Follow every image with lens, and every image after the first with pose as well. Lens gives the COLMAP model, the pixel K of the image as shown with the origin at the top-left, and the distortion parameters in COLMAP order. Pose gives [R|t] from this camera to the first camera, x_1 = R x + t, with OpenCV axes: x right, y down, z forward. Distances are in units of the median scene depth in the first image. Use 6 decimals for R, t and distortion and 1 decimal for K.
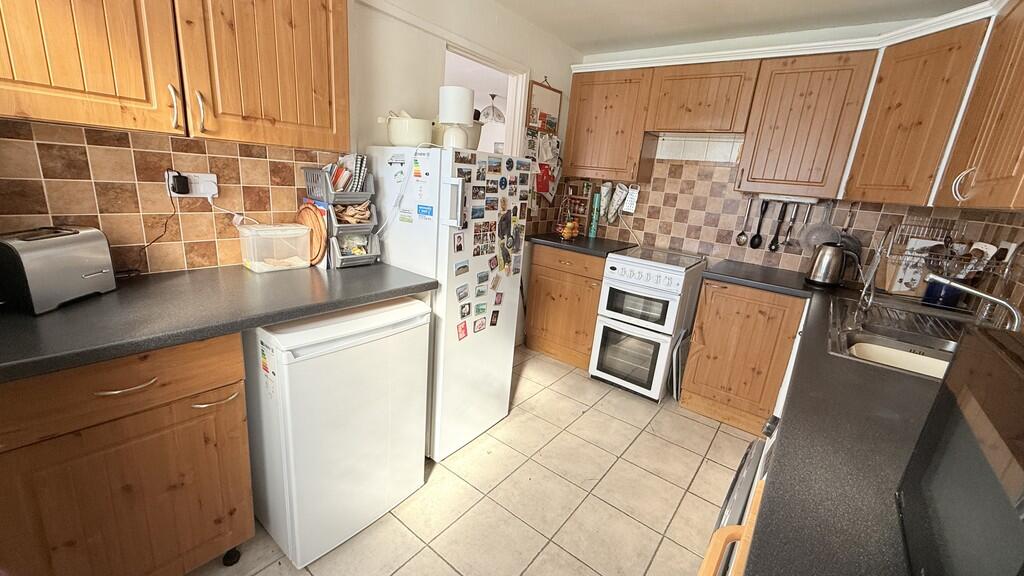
lens RADIAL K [[409.7, 0, 509.9], [0, 409.7, 286.4], [0, 0, 1]] dist [0.000777, 0.000163]
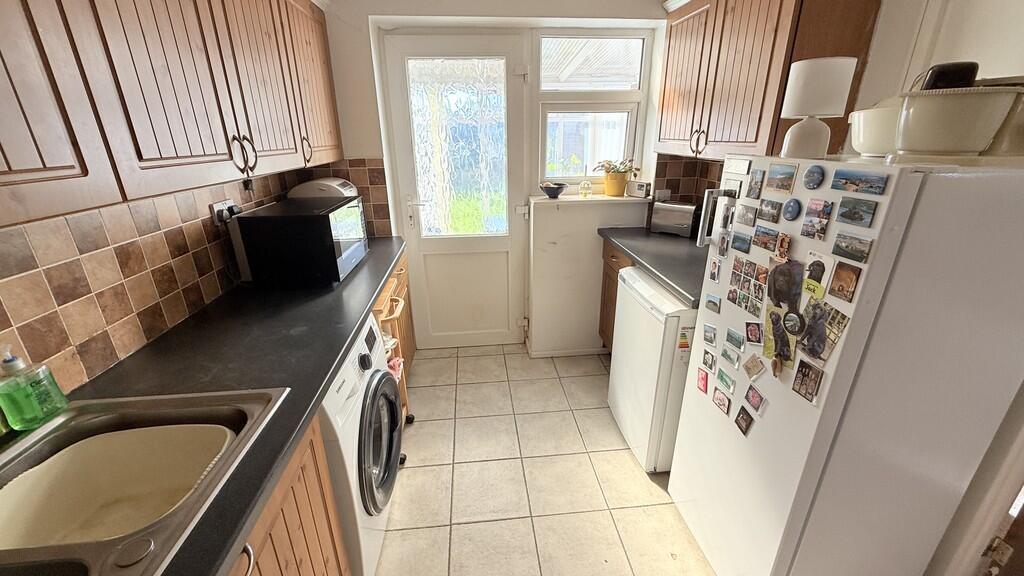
lens RADIAL K [[409.7, 0, 509.8], [0, 409.7, 291.4], [0, 0, 1]] dist [0.000777, 0.000163]
pose [[-0.720286, 0.176731, -0.670786, 0.569174], [-0.232686, 0.849419, 0.473651, -0.285548], [0.653487, 0.497247, -0.570701, 0.962666]]
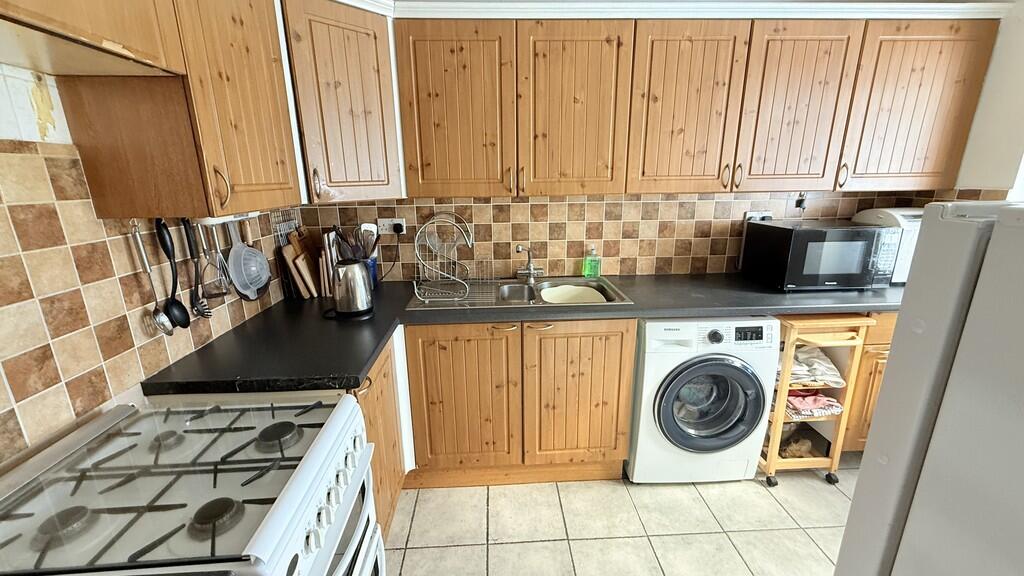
lens RADIAL K [[409.7, 0, 506.5], [0, 409.7, 285.8], [0, 0, 1]] dist [0.000777, 0.000163]
pose [[-0.644722, -0.268879, 0.715568, 0.028950], [0.163540, 0.865906, 0.472718, -0.378204], [-0.746718, 0.421796, -0.514296, 1.194196]]
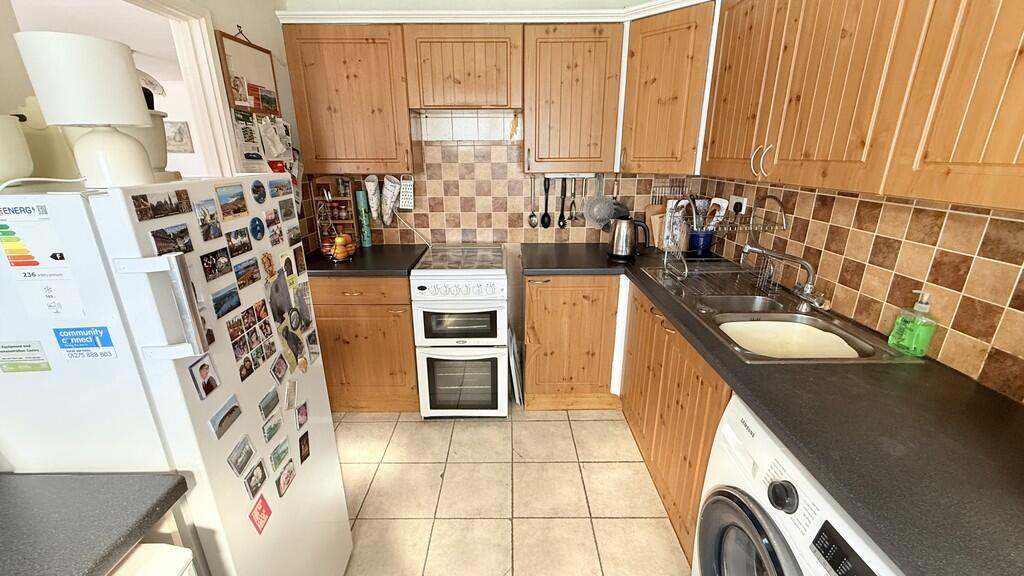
lens RADIAL K [[409.7, 0, 510.6], [0, 409.7, 287.0], [0, 0, 1]] dist [0.000777, 0.000163]
pose [[0.785585, -0.276571, 0.553502, -0.063476], [0.233589, 0.960912, 0.148610, -0.154539], [-0.572968, 0.012546, 0.819482, 0.315778]]
